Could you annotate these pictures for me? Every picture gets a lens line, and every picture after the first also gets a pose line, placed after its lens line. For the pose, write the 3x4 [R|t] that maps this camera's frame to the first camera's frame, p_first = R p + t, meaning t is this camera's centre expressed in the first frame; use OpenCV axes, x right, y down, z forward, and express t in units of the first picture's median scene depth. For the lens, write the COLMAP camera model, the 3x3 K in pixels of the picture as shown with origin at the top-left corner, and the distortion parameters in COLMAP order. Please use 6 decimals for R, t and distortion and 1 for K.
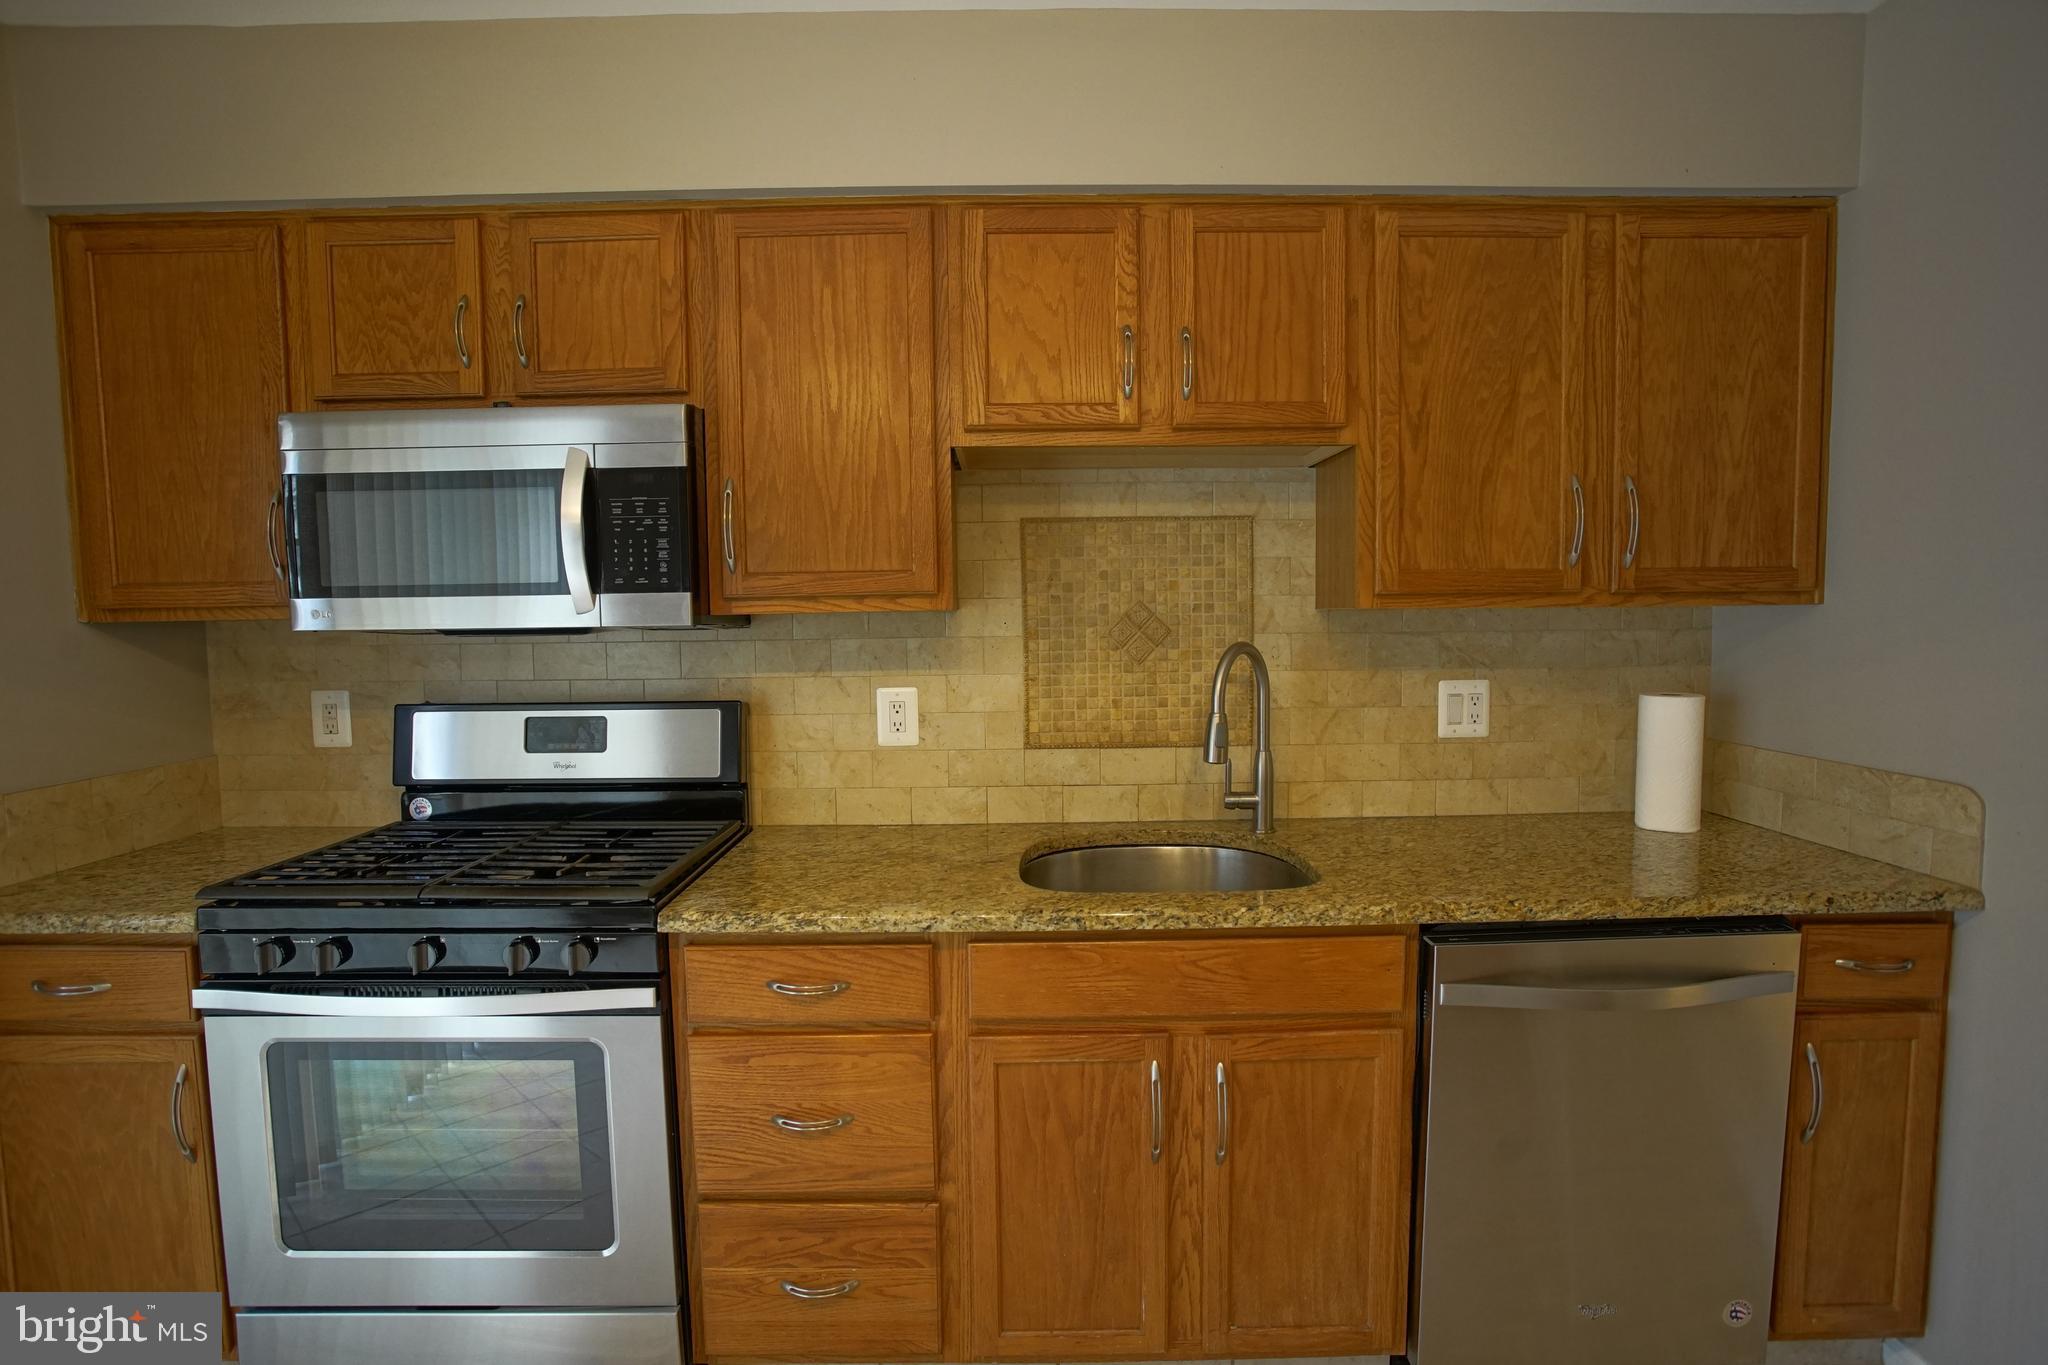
lens RADIAL K [[1007.5, 0, 1017.2], [0, 1007.5, 684.2], [0, 0, 1]] dist [-0.074982, 0.037908]
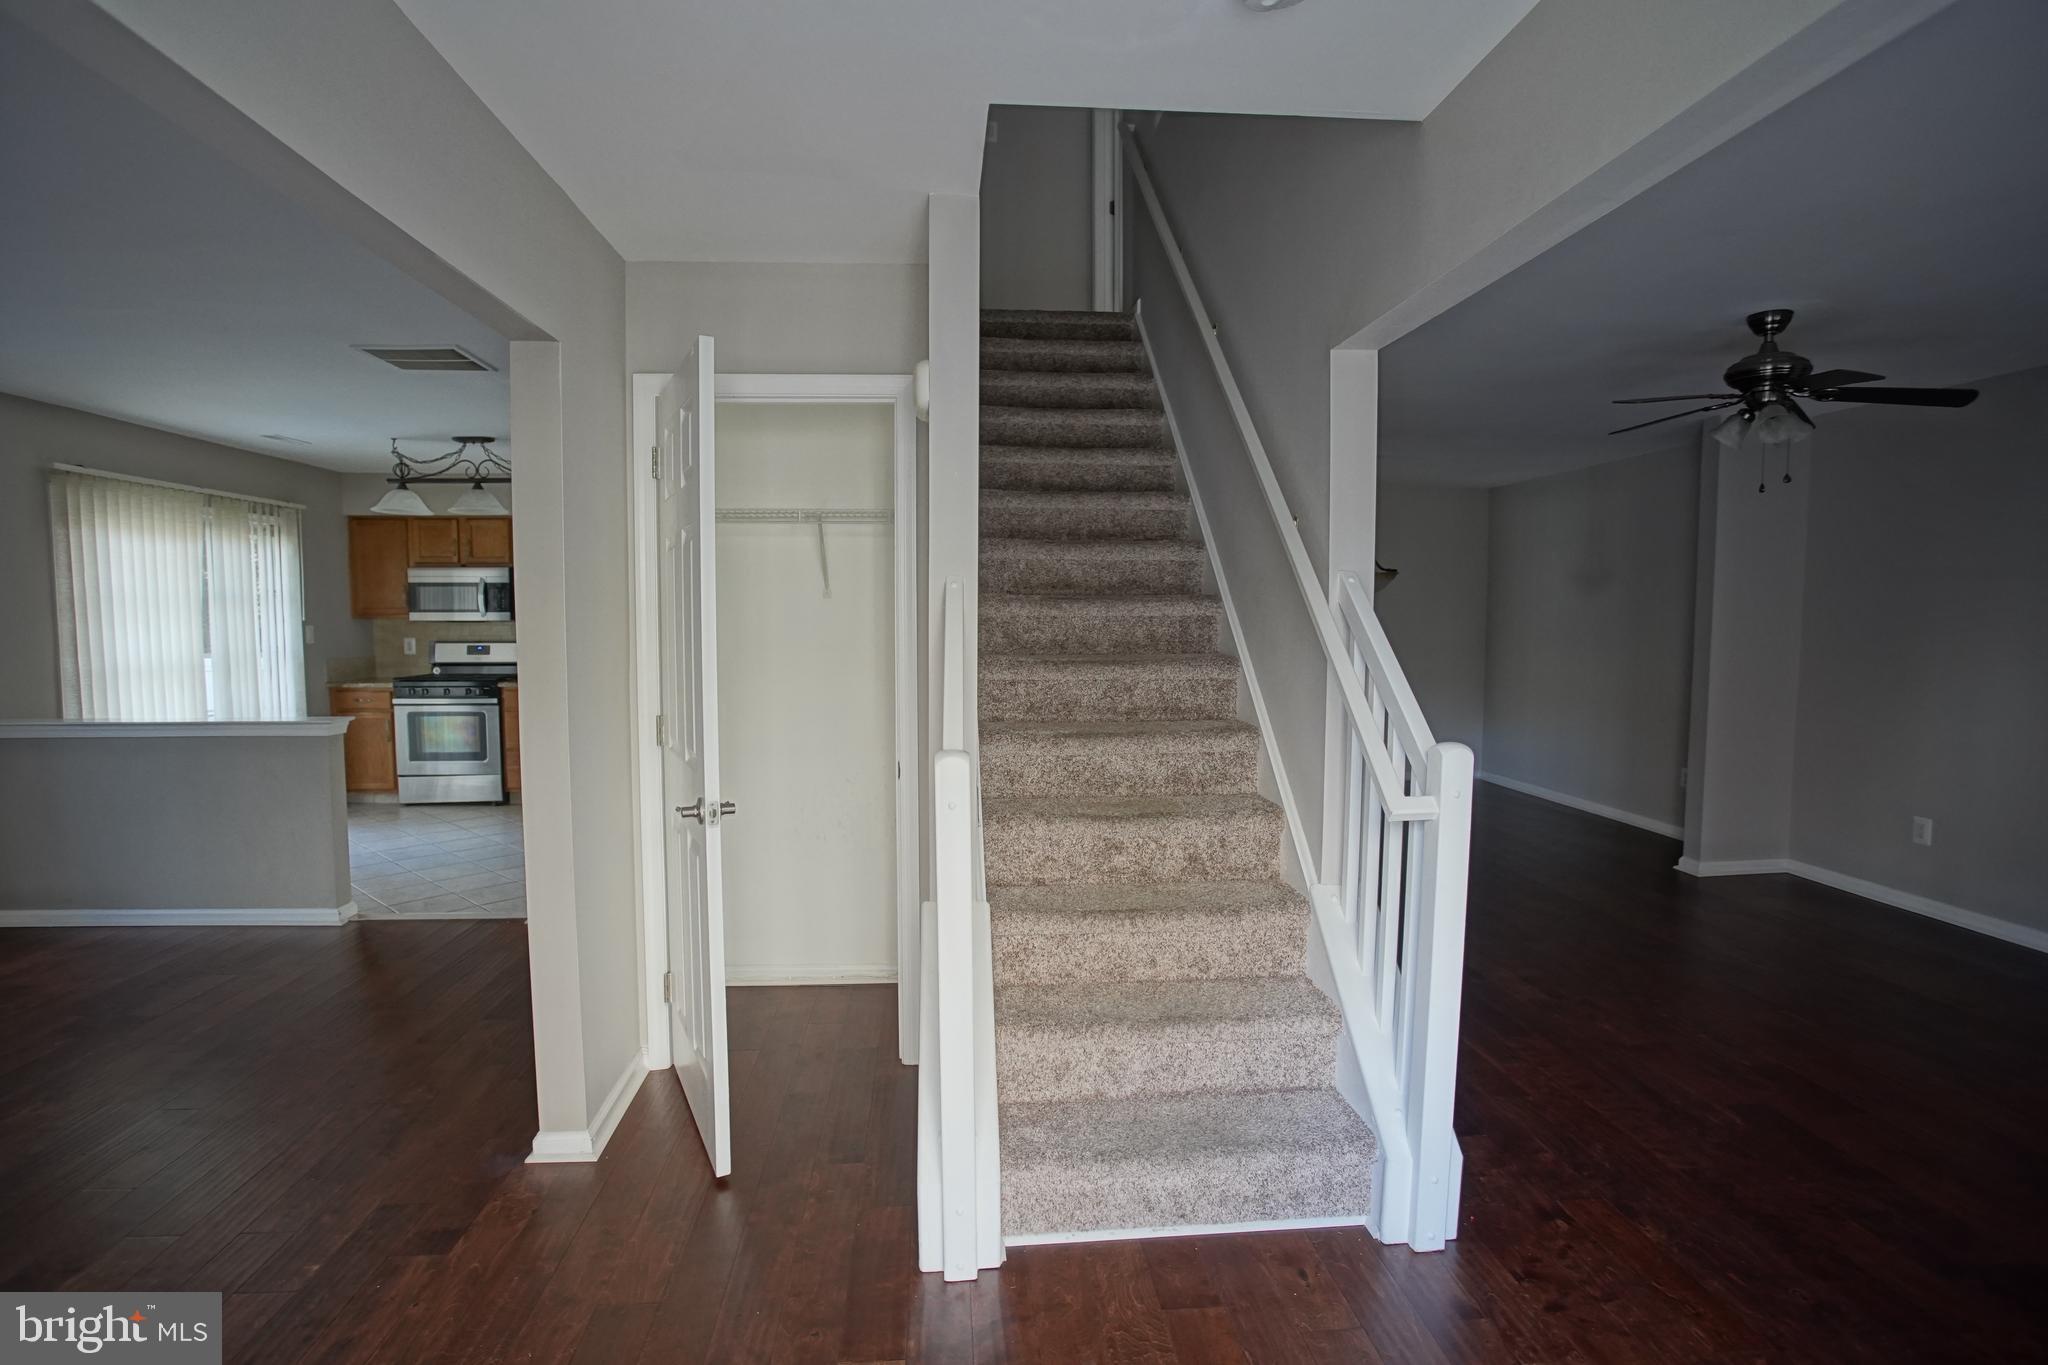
lens RADIAL K [[1007.5, 0, 1017.2], [0, 1007.5, 684.2], [0, 0, 1]] dist [-0.074982, 0.037908]
pose [[0.997619, 0.007119, 0.068592, 1.455371], [-0.006644, 0.999952, -0.007155, 0.215552], [-0.068640, 0.006683, 0.997619, -3.156795]]
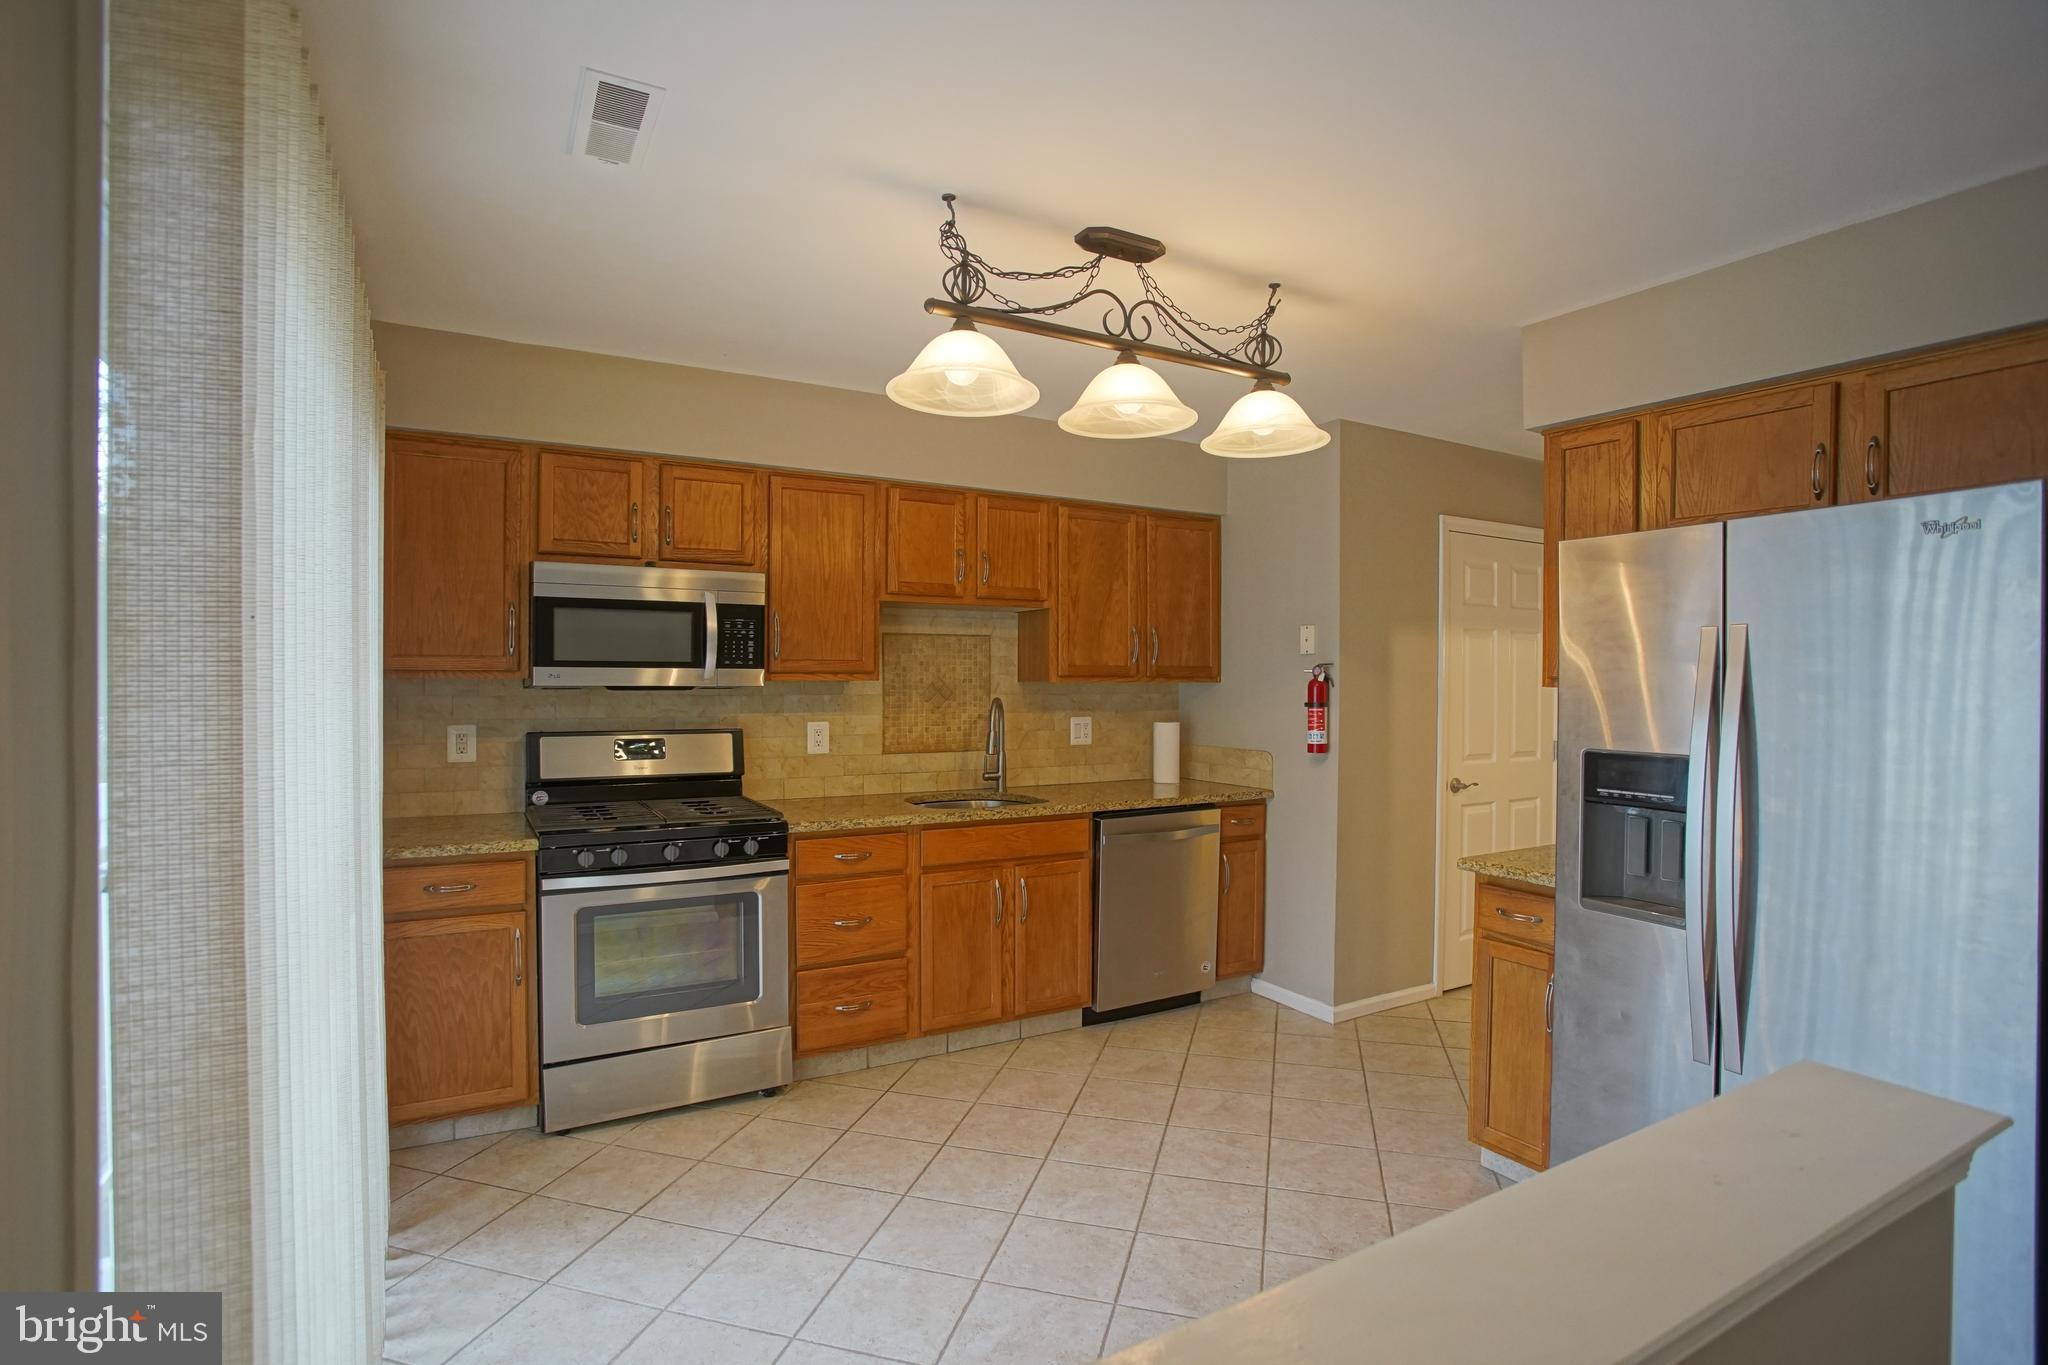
lens RADIAL K [[1007.5, 0, 1017.2], [0, 1007.5, 684.2], [0, 0, 1]] dist [-0.074982, 0.037908]
pose [[0.871778, 0.013073, 0.489727, -0.827280], [0.021195, 0.997701, -0.064363, 0.071580], [-0.489443, 0.066490, 0.869497, -0.911203]]
